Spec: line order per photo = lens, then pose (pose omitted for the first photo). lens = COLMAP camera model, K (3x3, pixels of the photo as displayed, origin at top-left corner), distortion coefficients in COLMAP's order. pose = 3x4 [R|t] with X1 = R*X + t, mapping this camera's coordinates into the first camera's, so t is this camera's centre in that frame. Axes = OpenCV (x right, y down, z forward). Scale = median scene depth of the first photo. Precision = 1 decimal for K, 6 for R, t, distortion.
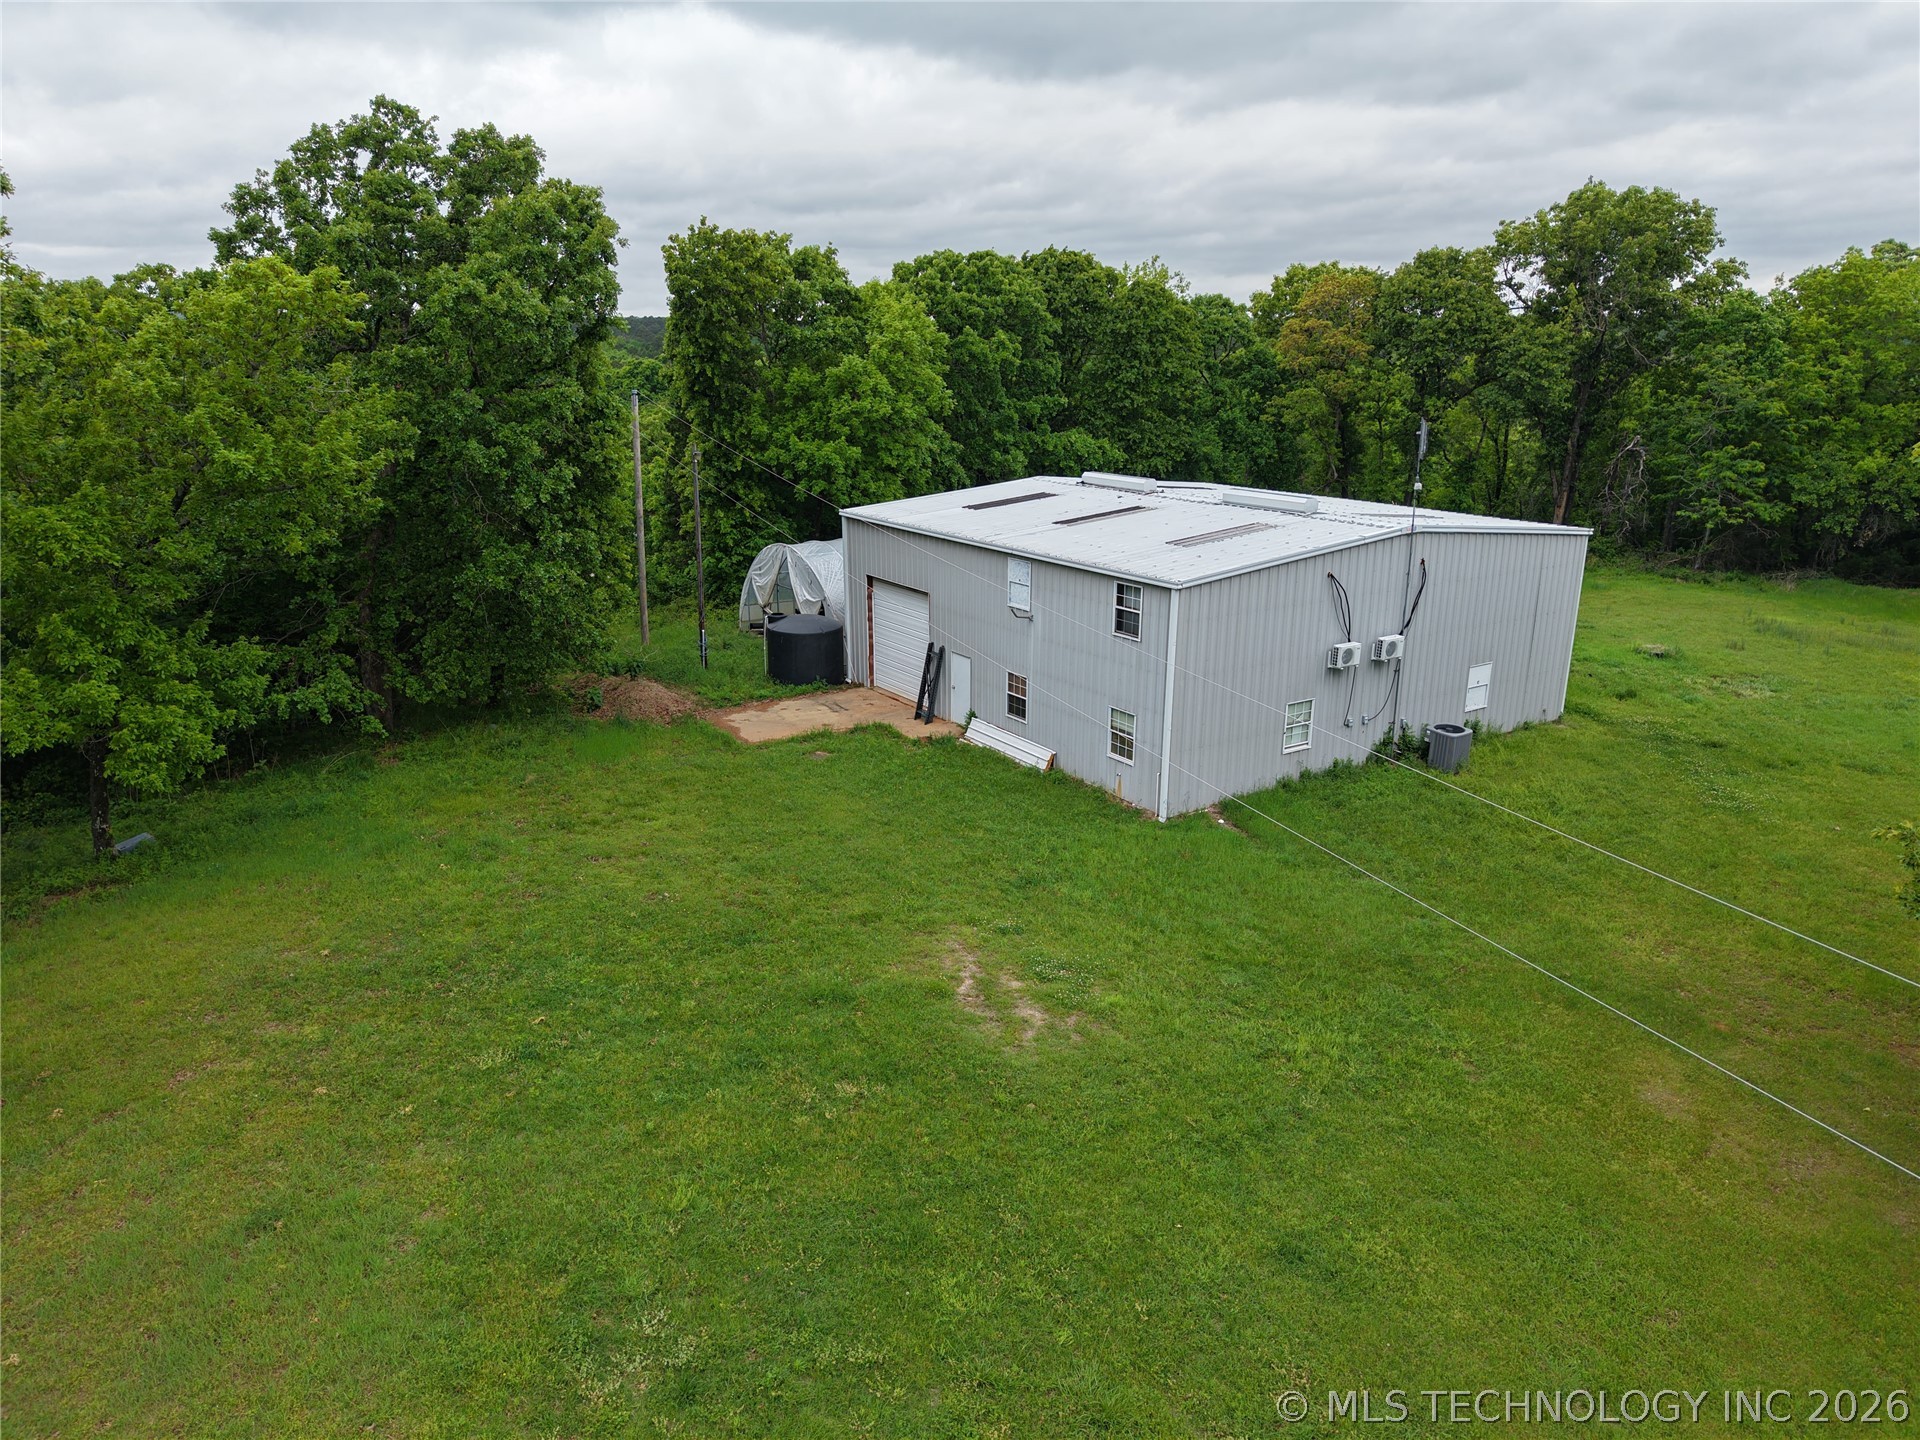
lens RADIAL K [[1297.8, 0, 970.6], [0, 1297.8, 724.1], [0, 0, 1]] dist [0.034964, -0.027278]
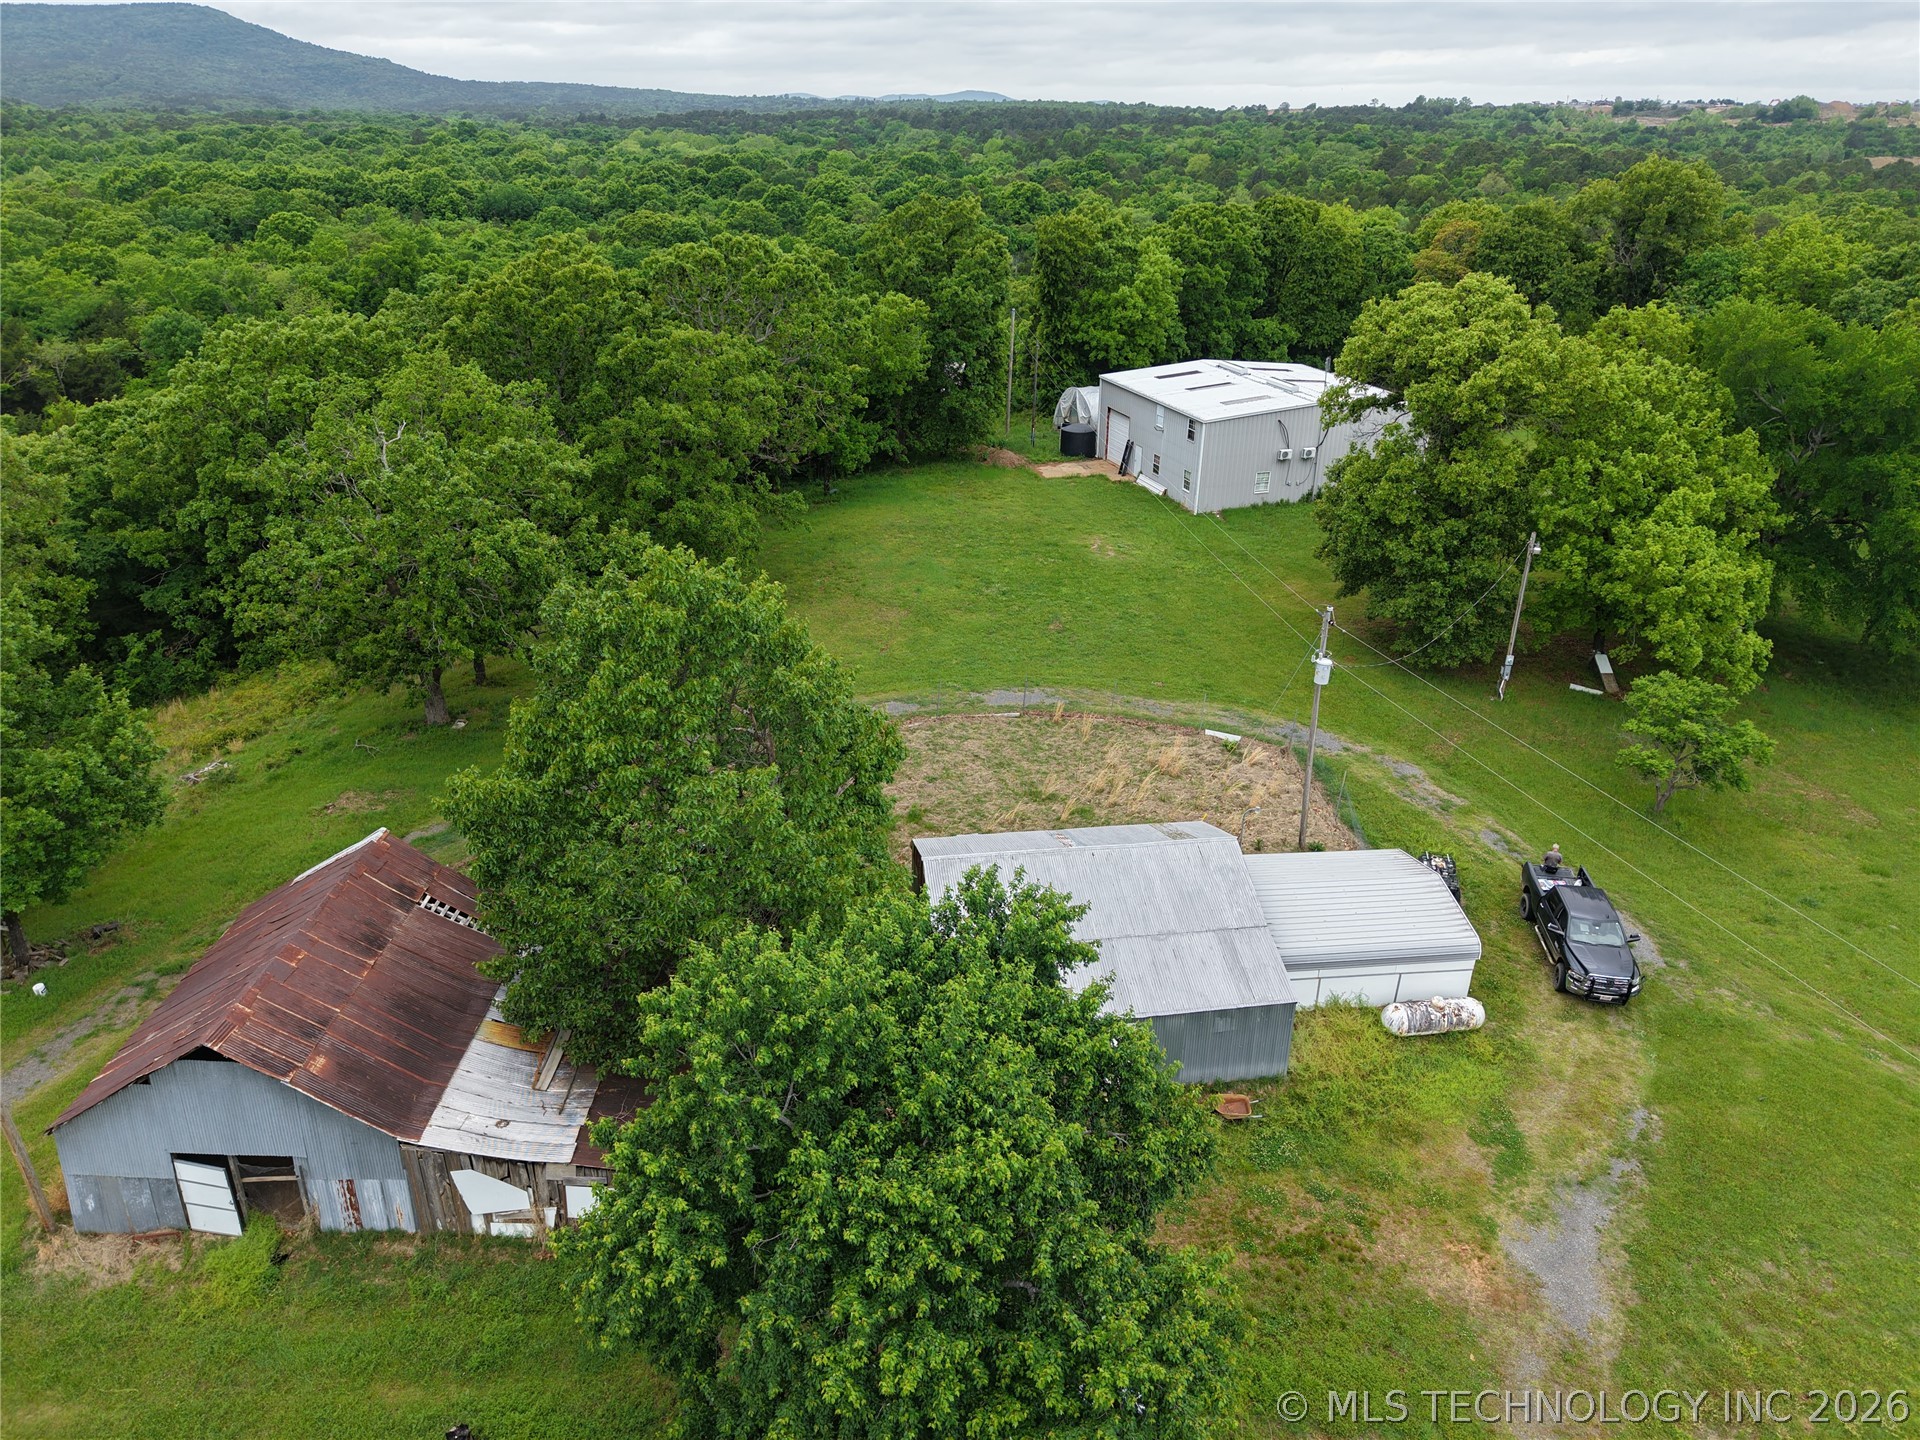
lens RADIAL K [[1297.8, 0, 942.3], [0, 1297.8, 729.8], [0, 0, 1]] dist [0.034964, -0.027278]
pose [[0.956365, 0.123785, -0.264656, 0.369225], [-0.082013, 0.983133, 0.163470, 0.104407], [0.280427, -0.134632, 0.950387, -1.522916]]
